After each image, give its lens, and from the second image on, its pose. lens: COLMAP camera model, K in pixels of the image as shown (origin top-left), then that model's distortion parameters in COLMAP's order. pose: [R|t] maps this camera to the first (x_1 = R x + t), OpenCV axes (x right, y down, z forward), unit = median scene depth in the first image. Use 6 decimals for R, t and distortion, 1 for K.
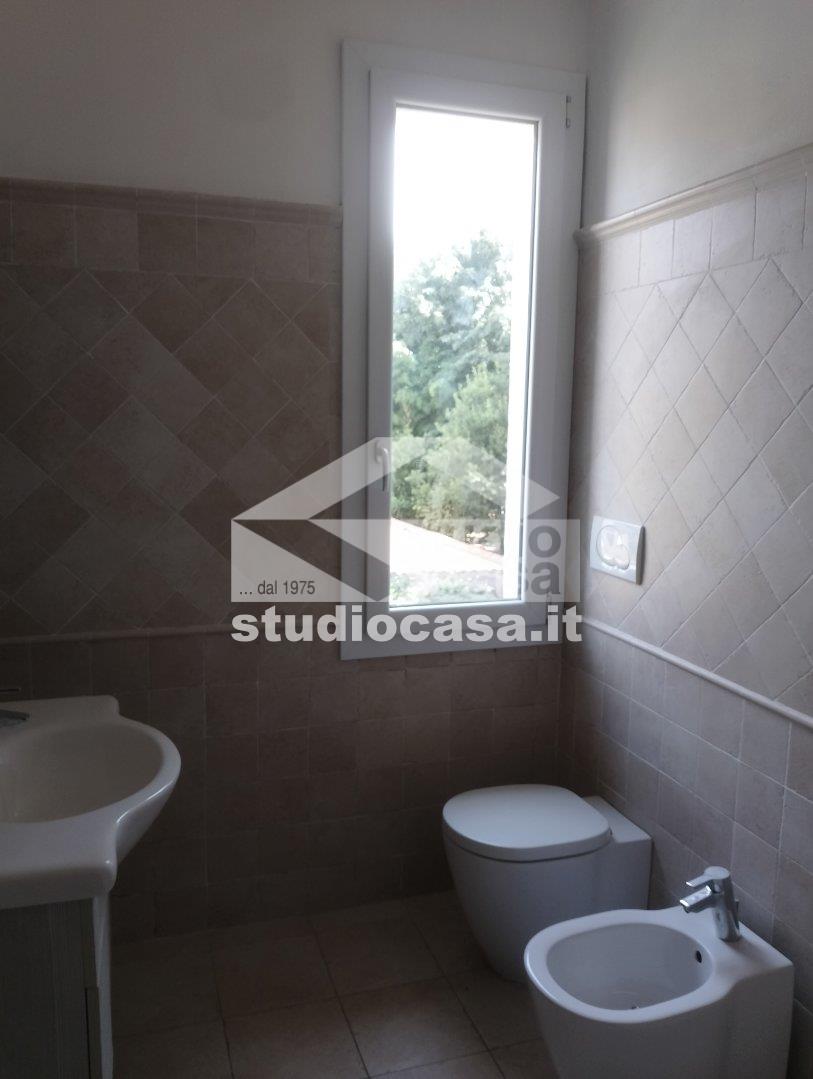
lens RADIAL K [[866.9, 0, 407.6], [0, 866.9, 535.6], [0, 0, 1]] dist [0.054994, -0.100413]
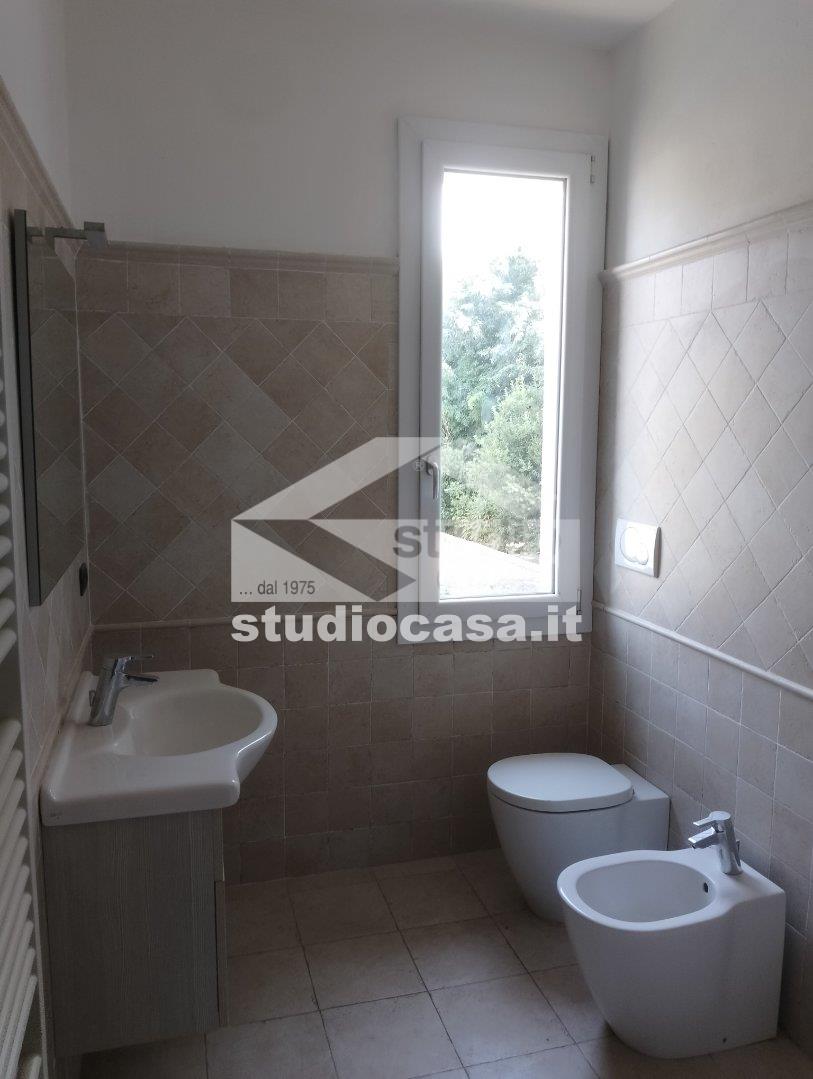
lens RADIAL K [[866.9, 0, 405.1], [0, 866.9, 543.0], [0, 0, 1]] dist [0.054994, -0.100413]
pose [[0.998873, -0.006073, -0.047081, -0.013698], [0.005822, 0.999968, -0.005456, 0.015150], [0.047112, 0.005175, 0.998876, -0.178846]]
